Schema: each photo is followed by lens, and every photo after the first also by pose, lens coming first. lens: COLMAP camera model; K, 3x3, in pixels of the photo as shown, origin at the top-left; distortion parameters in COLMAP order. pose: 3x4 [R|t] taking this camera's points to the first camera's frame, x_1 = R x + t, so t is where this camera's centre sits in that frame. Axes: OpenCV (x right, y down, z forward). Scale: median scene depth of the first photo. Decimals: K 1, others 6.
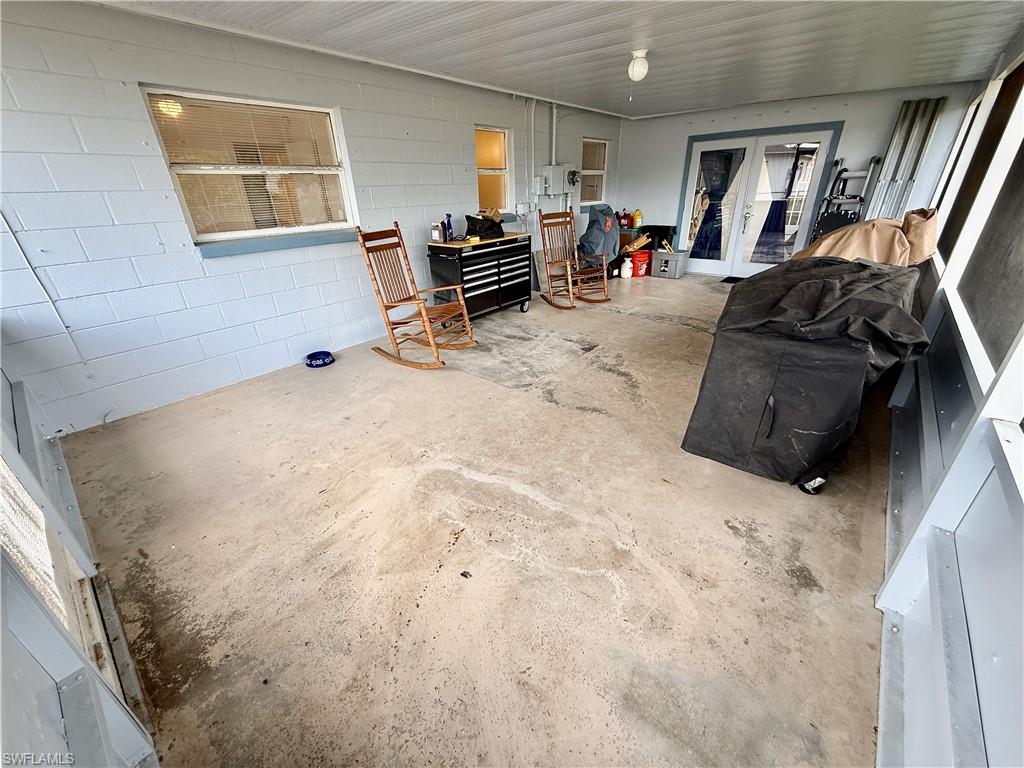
lens RADIAL K [[409.0, 0, 511.7], [0, 409.0, 385.3], [0, 0, 1]] dist [0.001792, 0.000766]
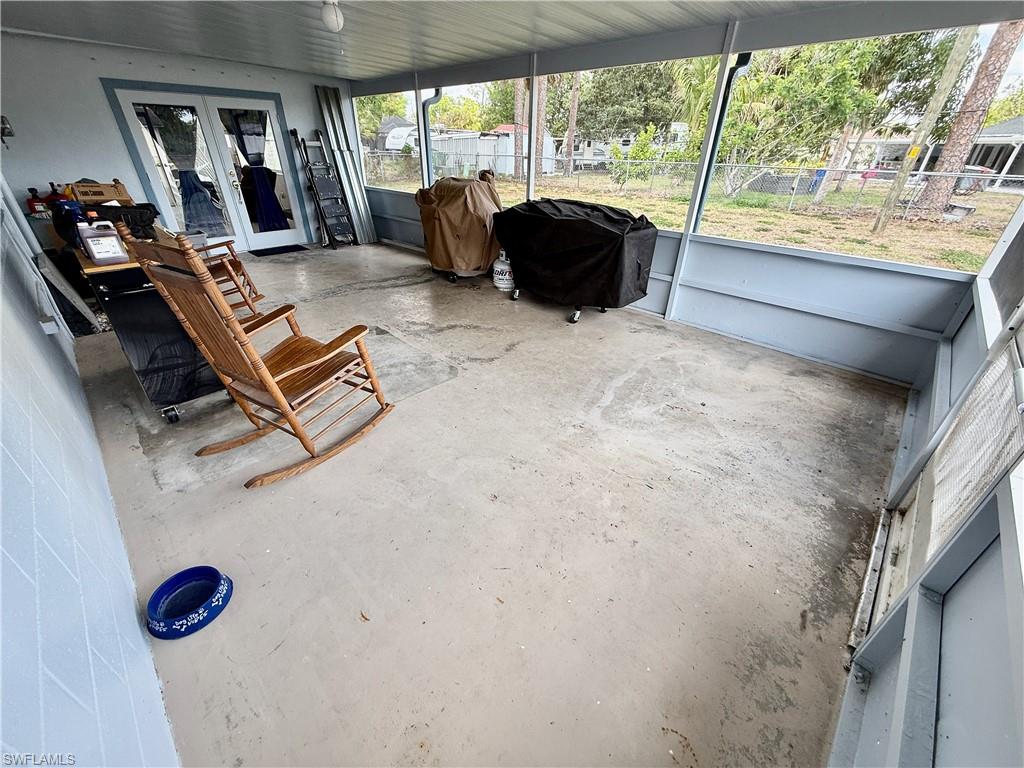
lens RADIAL K [[409.0, 0, 511.9], [0, 409.0, 383.5], [0, 0, 1]] dist [0.001792, 0.000766]
pose [[0.066792, -0.473709, 0.878145, -1.174051], [0.420063, 0.811663, 0.405895, -0.437073], [-0.905034, 0.341766, 0.253200, 0.954175]]
